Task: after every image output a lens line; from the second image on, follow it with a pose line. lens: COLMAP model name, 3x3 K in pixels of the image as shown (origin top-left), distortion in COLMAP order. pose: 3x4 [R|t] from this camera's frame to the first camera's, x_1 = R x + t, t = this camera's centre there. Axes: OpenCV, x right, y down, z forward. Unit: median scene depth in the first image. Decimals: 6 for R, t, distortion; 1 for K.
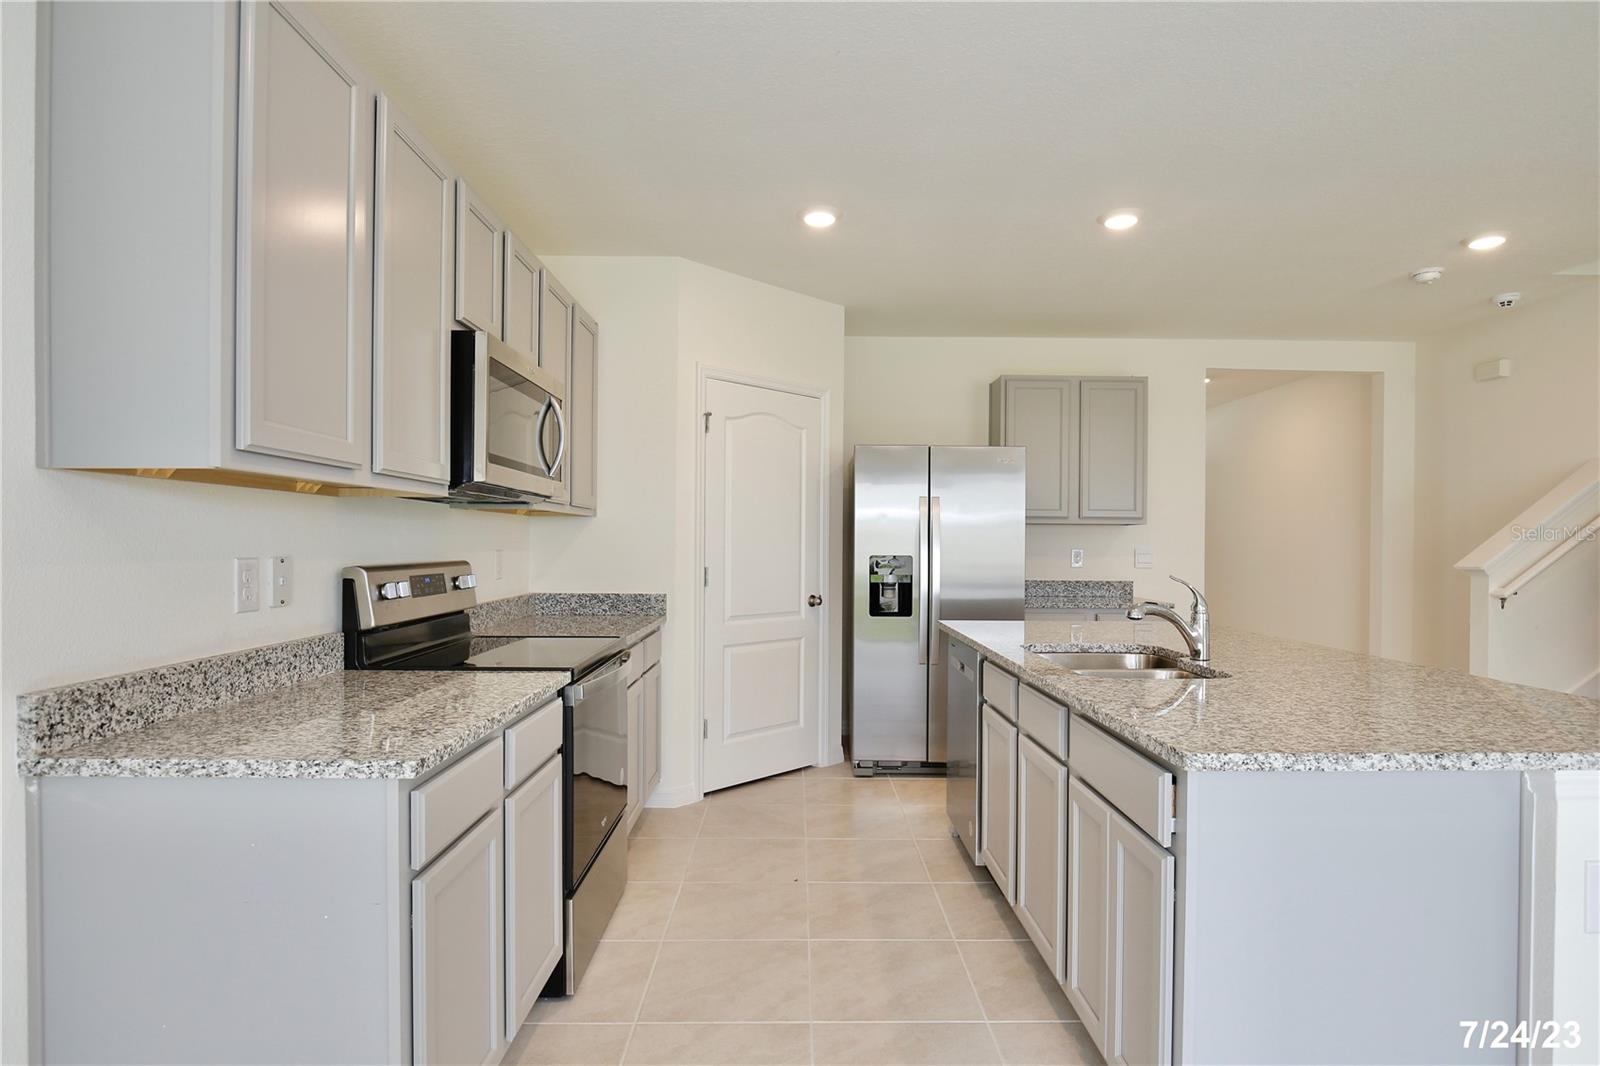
lens RADIAL K [[844.3, 0, 802.0], [0, 844.3, 542.8], [0, 0, 1]] dist [-0.018365, 0.001103]
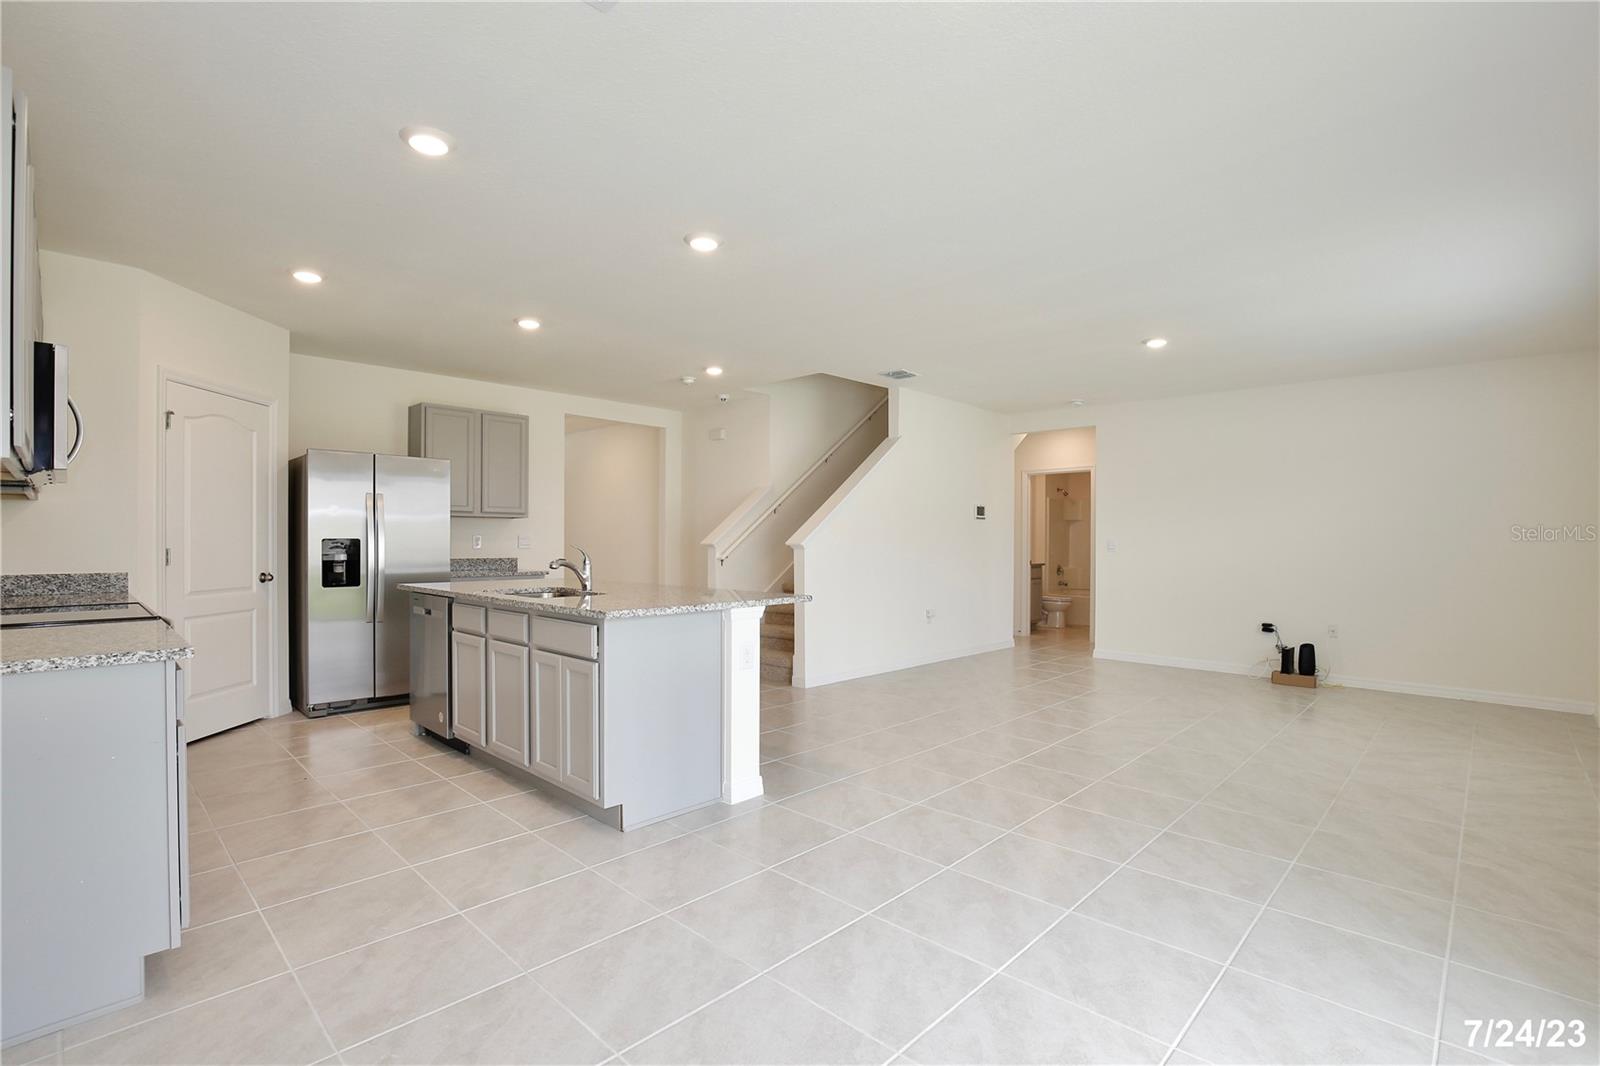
lens RADIAL K [[735.8, 0, 797.7], [0, 735.8, 544.8], [0, 0, 1]] dist [-0.003935, -0.002128]
pose [[0.701460, -0.009706, 0.712643, -0.219475], [0.003151, 0.999940, 0.010517, 0.016291], [-0.712702, -0.005132, 0.701448, -0.284326]]
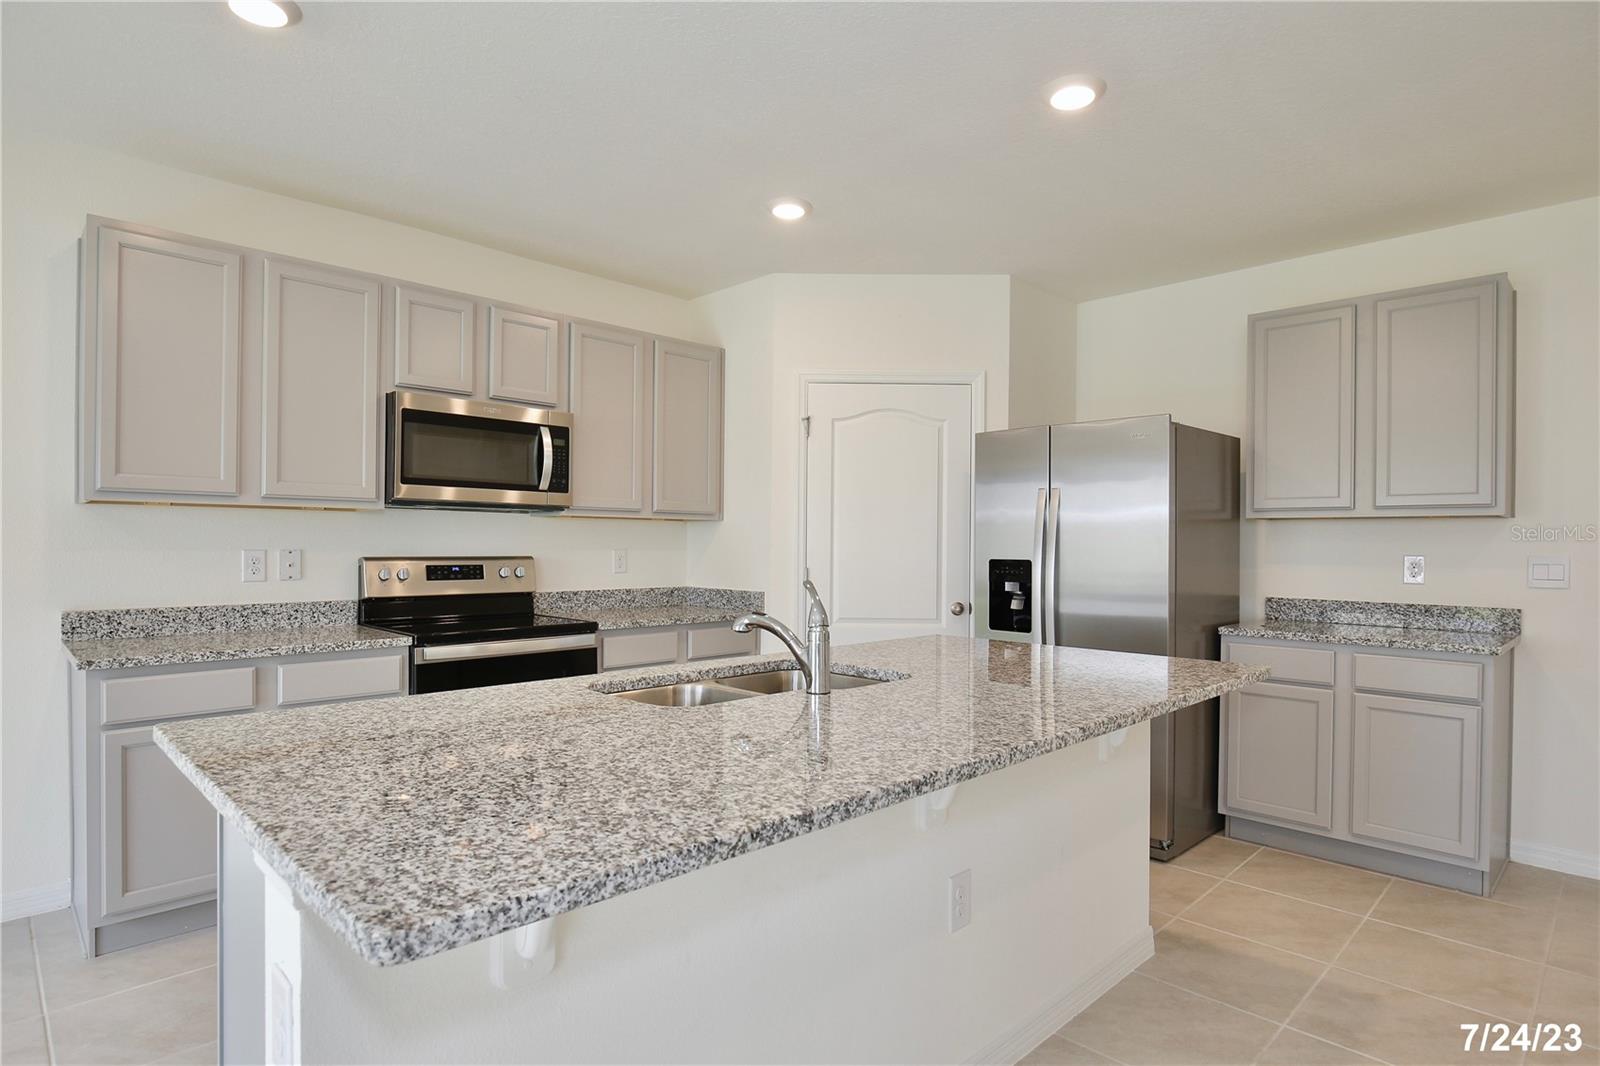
lens RADIAL K [[844.3, 0, 806.2], [0, 844.3, 546.6], [0, 0, 1]] dist [-0.018365, 0.001103]
pose [[0.705171, 0.001881, -0.709035, 0.606441], [-0.004028, 0.999991, -0.001353, 0.004455], [0.709026, 0.003811, 0.705172, 0.273761]]
